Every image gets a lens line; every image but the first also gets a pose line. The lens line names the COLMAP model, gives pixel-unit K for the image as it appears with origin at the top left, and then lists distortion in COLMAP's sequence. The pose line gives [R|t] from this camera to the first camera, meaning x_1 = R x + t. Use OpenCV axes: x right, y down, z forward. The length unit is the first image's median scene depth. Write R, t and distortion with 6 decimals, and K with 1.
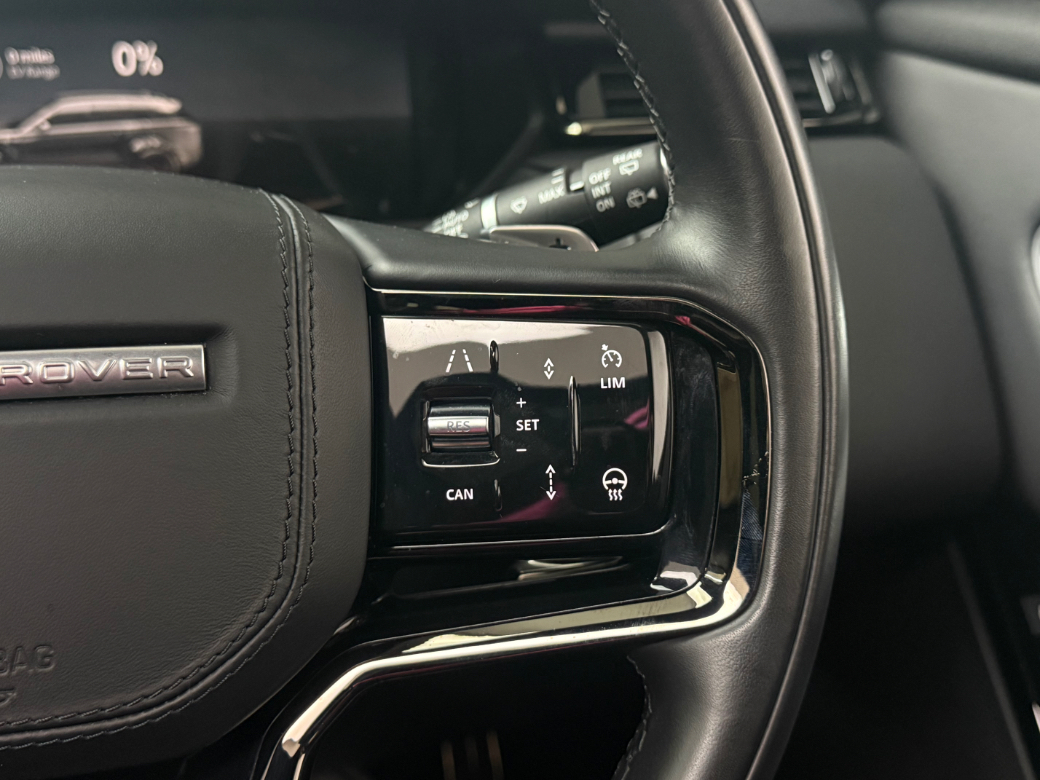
lens RADIAL K [[1228.8, 0, 520.0], [0, 1228.8, 390.0], [0, 0, 1]] dist [-0.004723, -0.013758]
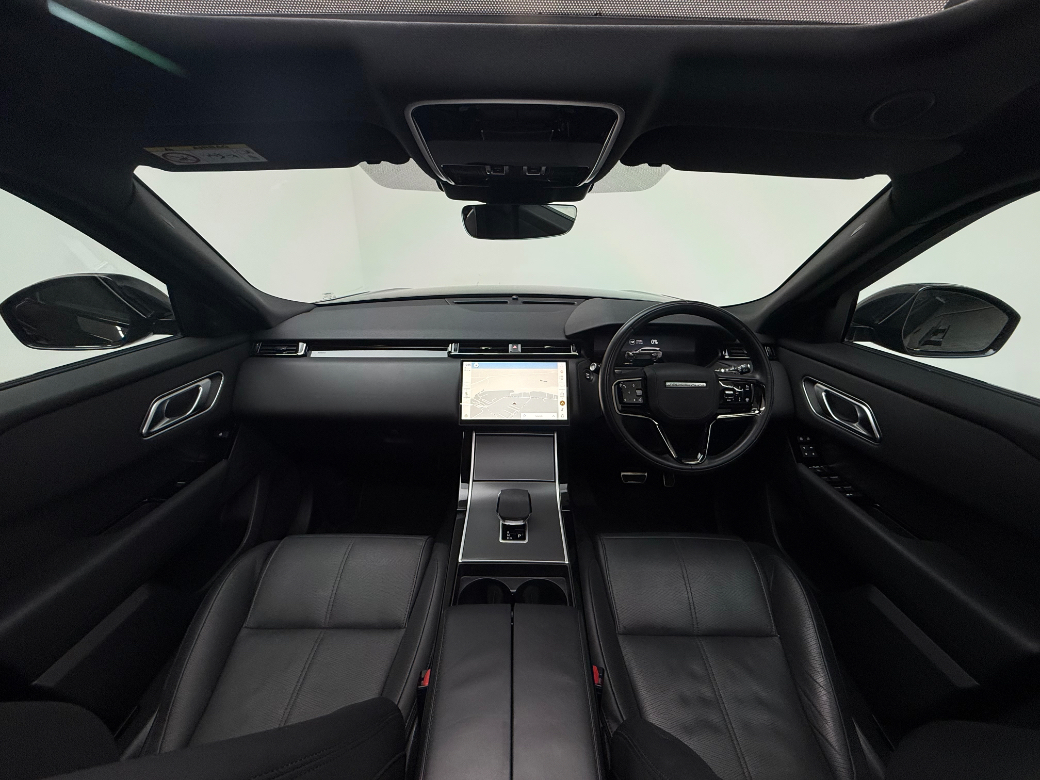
lens RADIAL K [[423.7, 0, 520.0], [0, 423.7, 390.0], [0, 0, 1]] dist [0.000960, 0.000013]
pose [[0.969263, 0.086195, -0.230436, -0.615844], [-0.099606, 0.993907, -0.047190, 0.228438], [0.224964, 0.068693, 0.971943, -1.833719]]
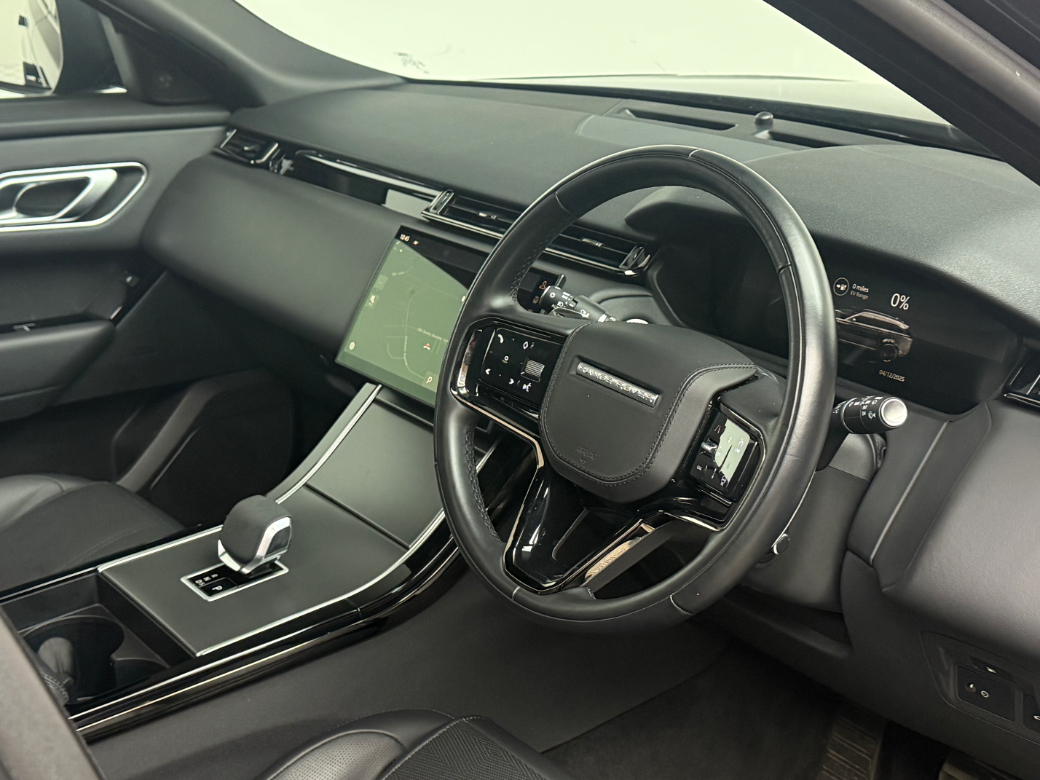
lens RADIAL K [[1421.6, 0, 520.0], [0, 1421.6, 390.0], [0, 0, 1]] dist [-0.016824, -0.007608]
pose [[0.391712, 0.303277, -0.868669, 2.009677], [-0.380045, 0.913143, 0.147429, -0.319835], [0.837931, 0.272383, 0.472948, -0.786211]]
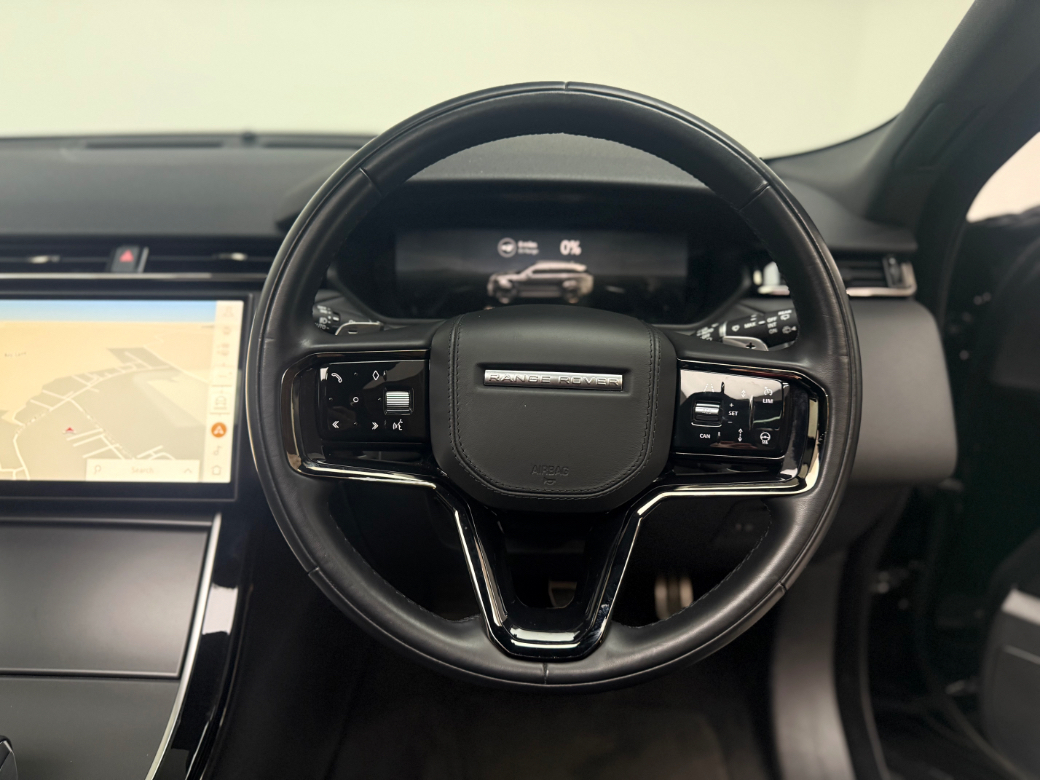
lens RADIAL K [[735.4, 0, 520.0], [0, 735.4, 390.0], [0, 0, 1]] dist [0.037312, -0.033359]
pose [[0.962463, 0.102314, -0.251391, -0.031007], [-0.107842, 0.994134, -0.008272, 0.029988], [0.249070, 0.035072, 0.967850, -0.494022]]
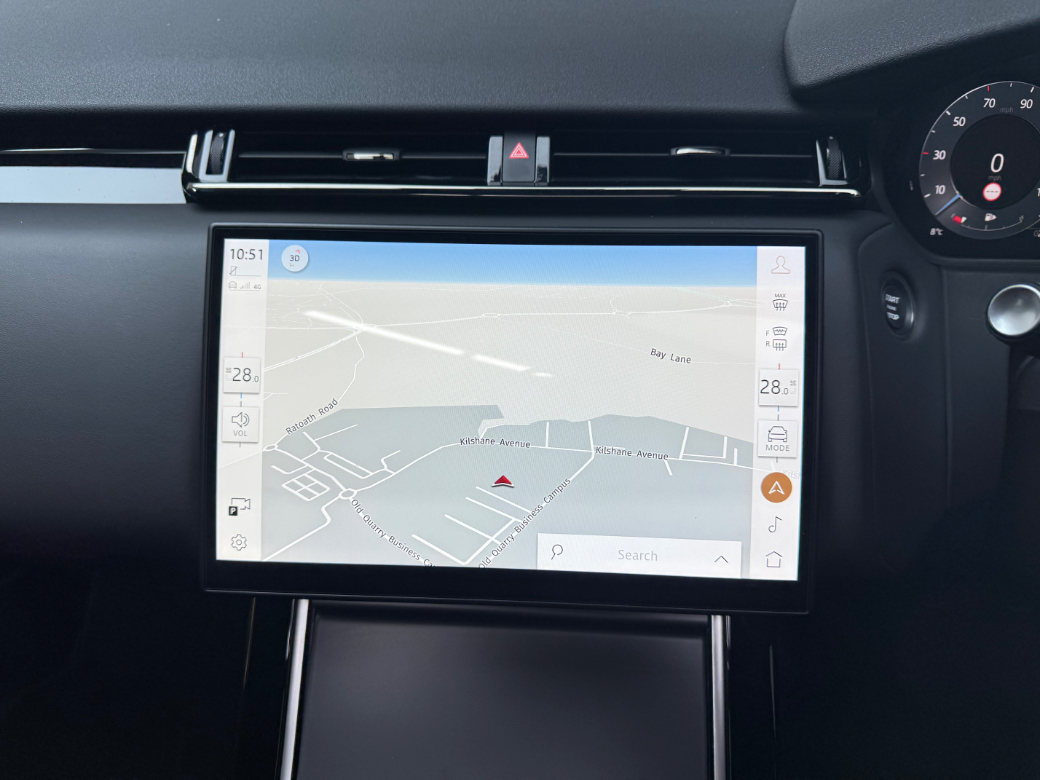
lens RADIAL K [[735.4, 0, 520.0], [0, 735.4, 390.0], [0, 0, 1]] dist [0.037312, -0.033359]
pose [[0.953714, 0.152879, -0.258956, -1.029840], [-0.110945, 0.979262, 0.169522, -0.048217], [0.279502, -0.132946, 0.950897, -0.056147]]
